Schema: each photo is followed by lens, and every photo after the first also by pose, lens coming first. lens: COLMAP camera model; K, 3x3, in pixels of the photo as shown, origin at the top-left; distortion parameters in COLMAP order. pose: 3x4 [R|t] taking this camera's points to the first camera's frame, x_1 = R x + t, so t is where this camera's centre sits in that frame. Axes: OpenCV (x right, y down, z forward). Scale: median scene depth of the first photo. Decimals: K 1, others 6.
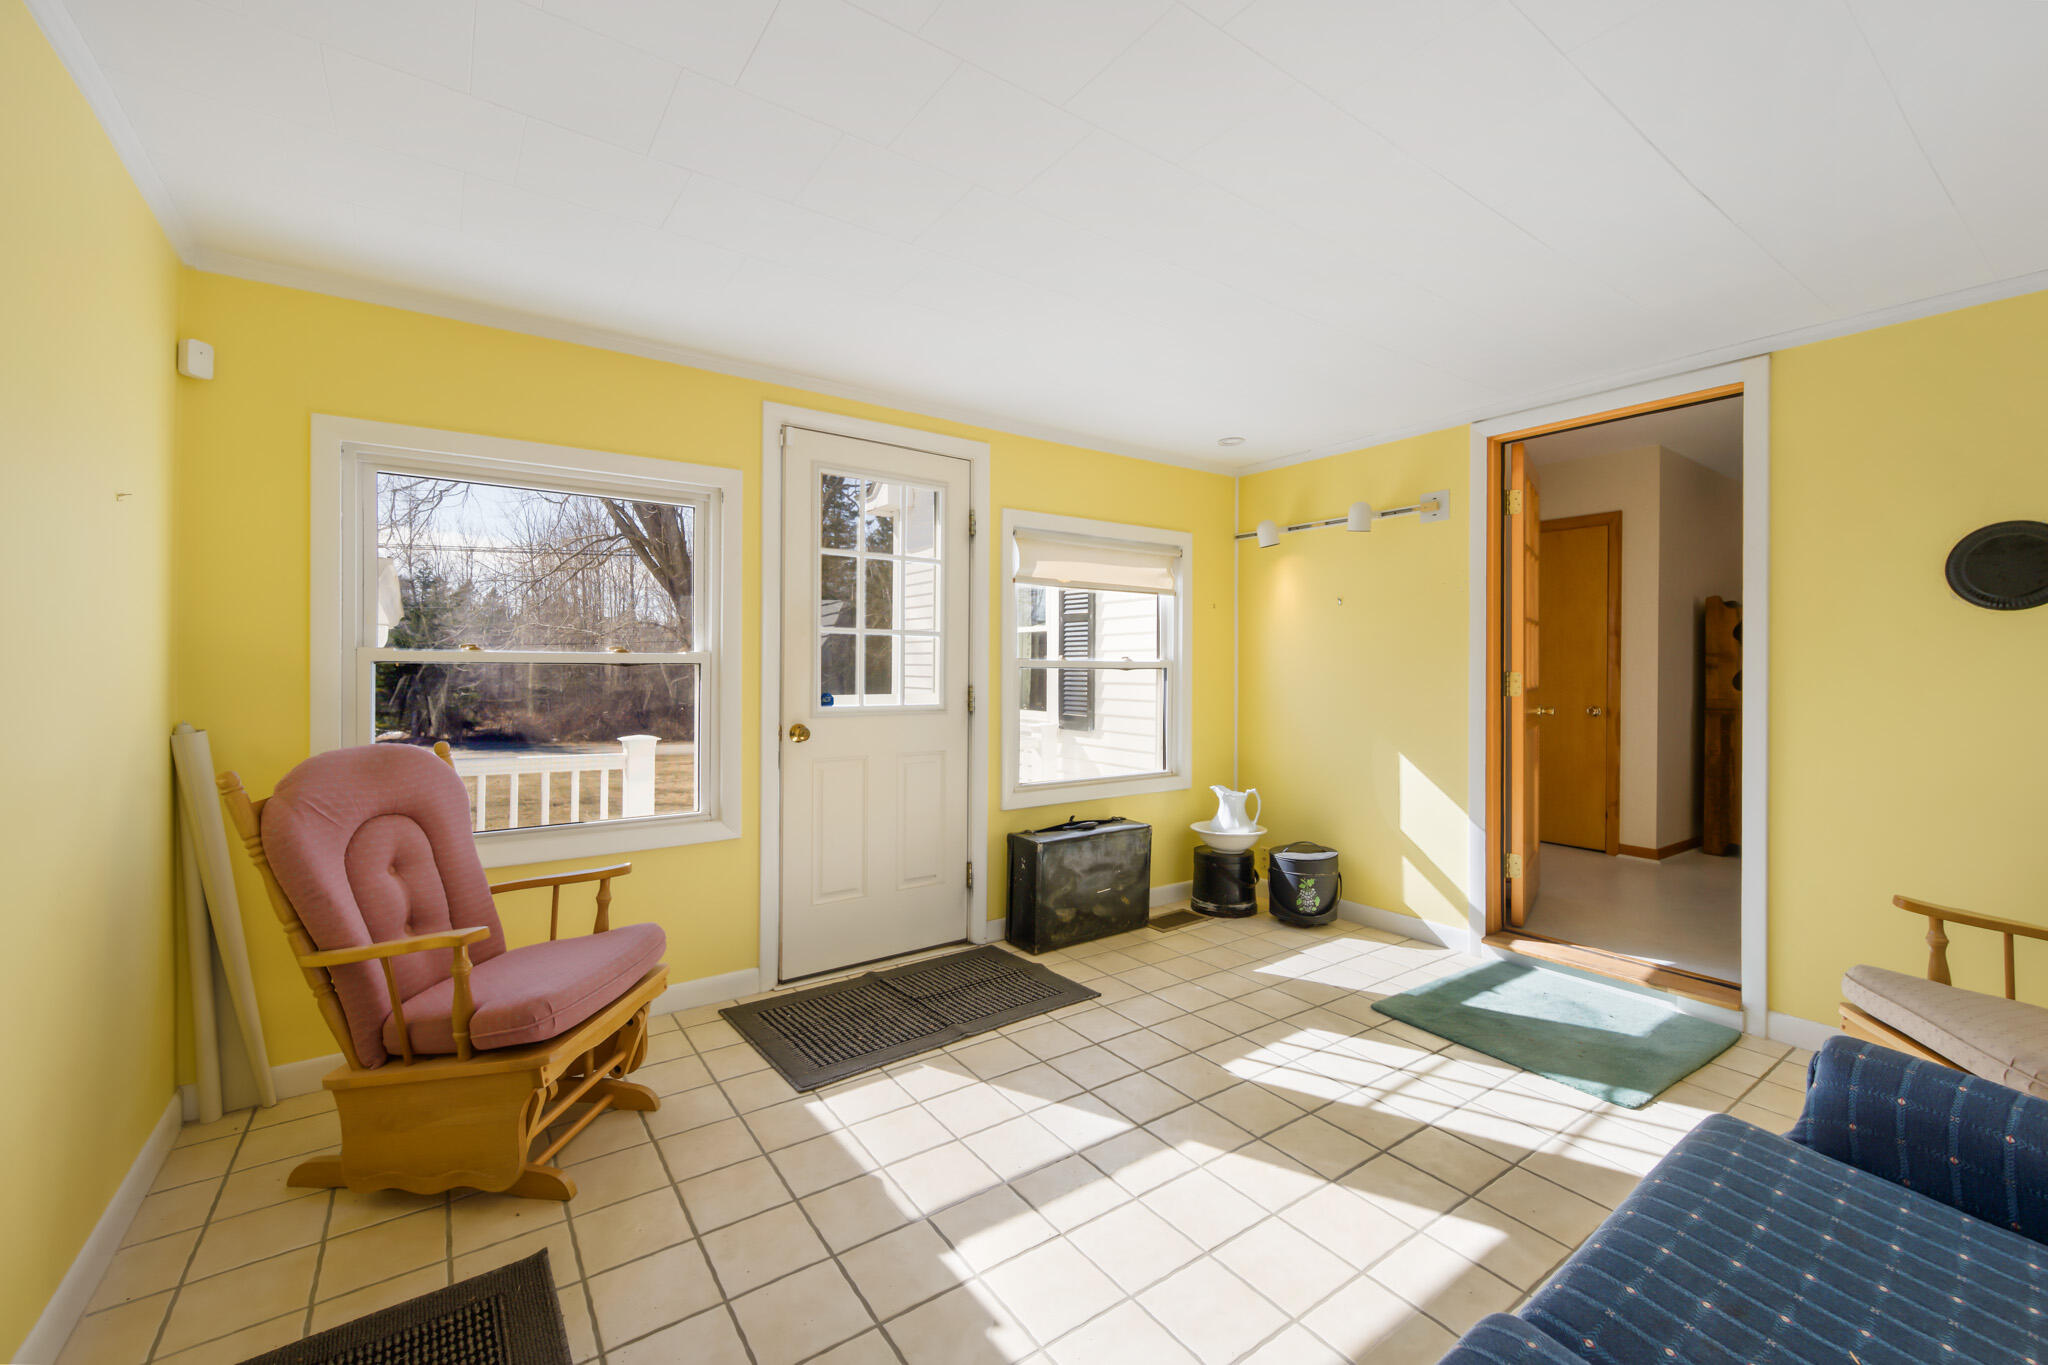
lens RADIAL K [[812.1, 0, 1020.7], [0, 812.1, 670.8], [0, 0, 1]] dist [0.000438, 0.000209]
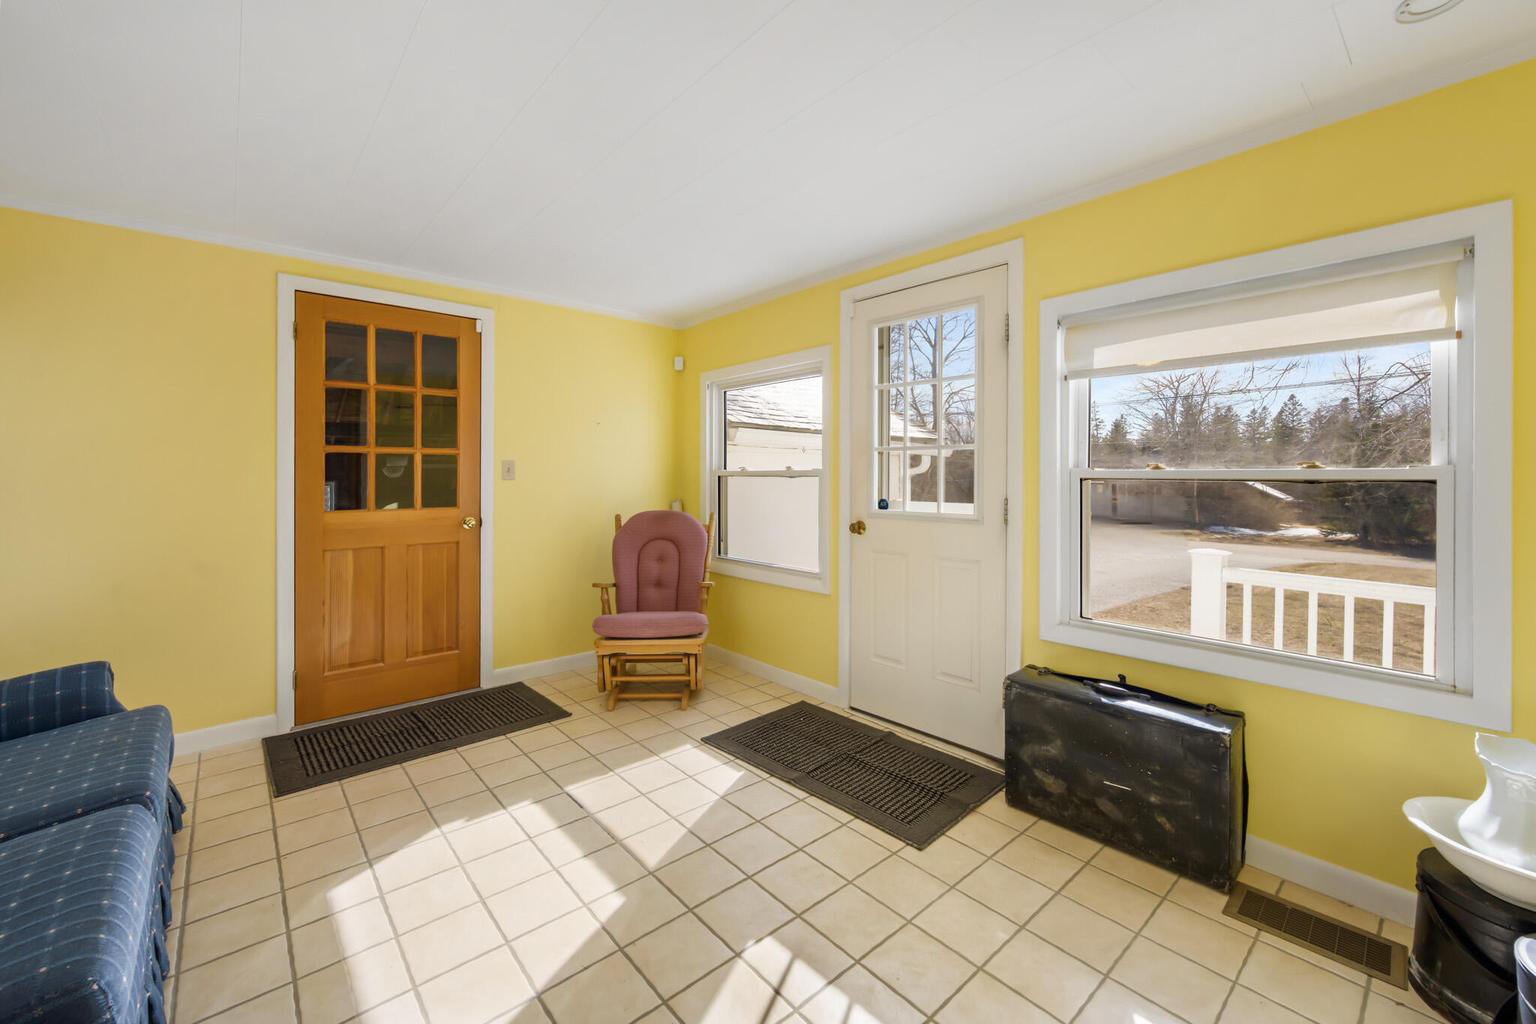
lens RADIAL K [[609.0, 0, 763.8], [0, 609.0, 479.9], [0, 0, 1]] dist [0.000438, 0.000209]
pose [[0.123904, 0.001226, -0.992293, 0.716052], [-0.007546, 0.999971, 0.000293, -0.001391], [0.992266, 0.007452, 0.123909, 0.729036]]
